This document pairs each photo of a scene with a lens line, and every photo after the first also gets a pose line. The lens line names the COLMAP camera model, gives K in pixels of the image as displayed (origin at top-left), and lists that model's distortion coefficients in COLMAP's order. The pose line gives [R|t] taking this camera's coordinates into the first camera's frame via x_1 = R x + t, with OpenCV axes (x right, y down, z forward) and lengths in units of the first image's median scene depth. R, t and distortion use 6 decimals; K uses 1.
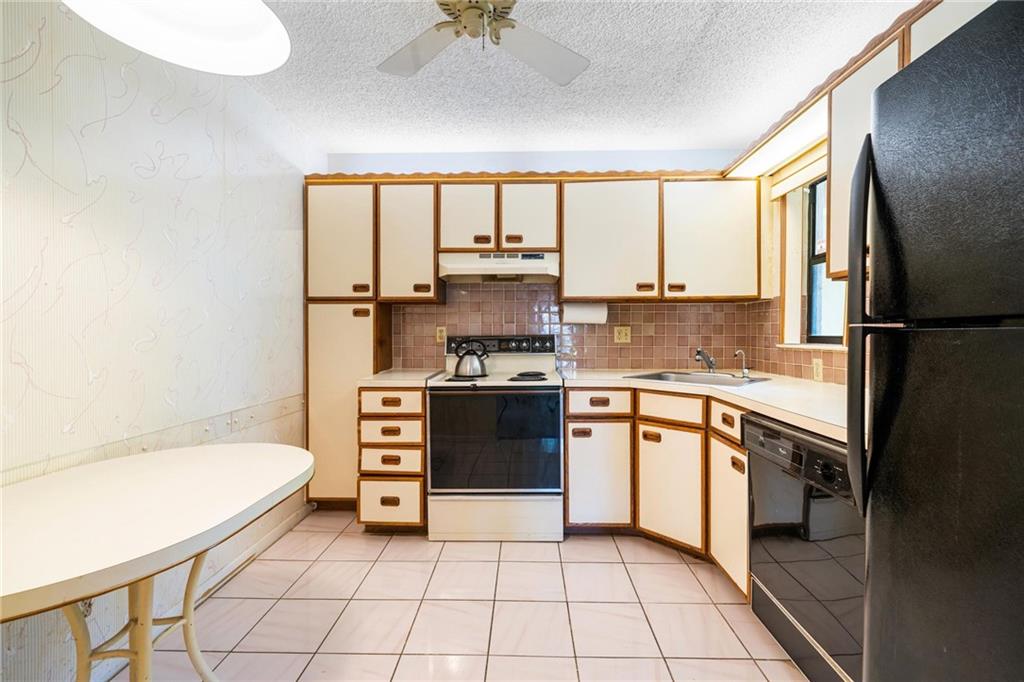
lens RADIAL K [[432.3, 0, 514.3], [0, 432.3, 337.7], [0, 0, 1]] dist [-0.001508, -0.000284]
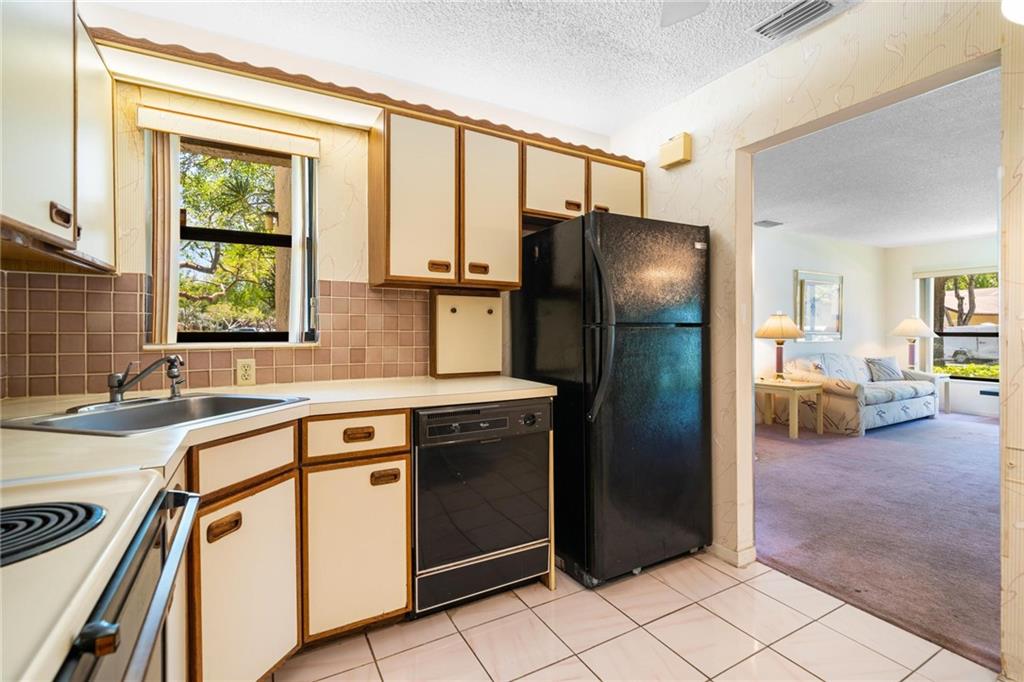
lens RADIAL K [[464.9, 0, 515.9], [0, 464.9, 326.1], [0, 0, 1]] dist [-0.002438, -0.000267]
pose [[-0.515044, 0.012887, 0.857067, -0.389704], [0.011385, 0.999902, -0.008193, -0.002010], [-0.857088, 0.005538, -0.515140, 1.134009]]
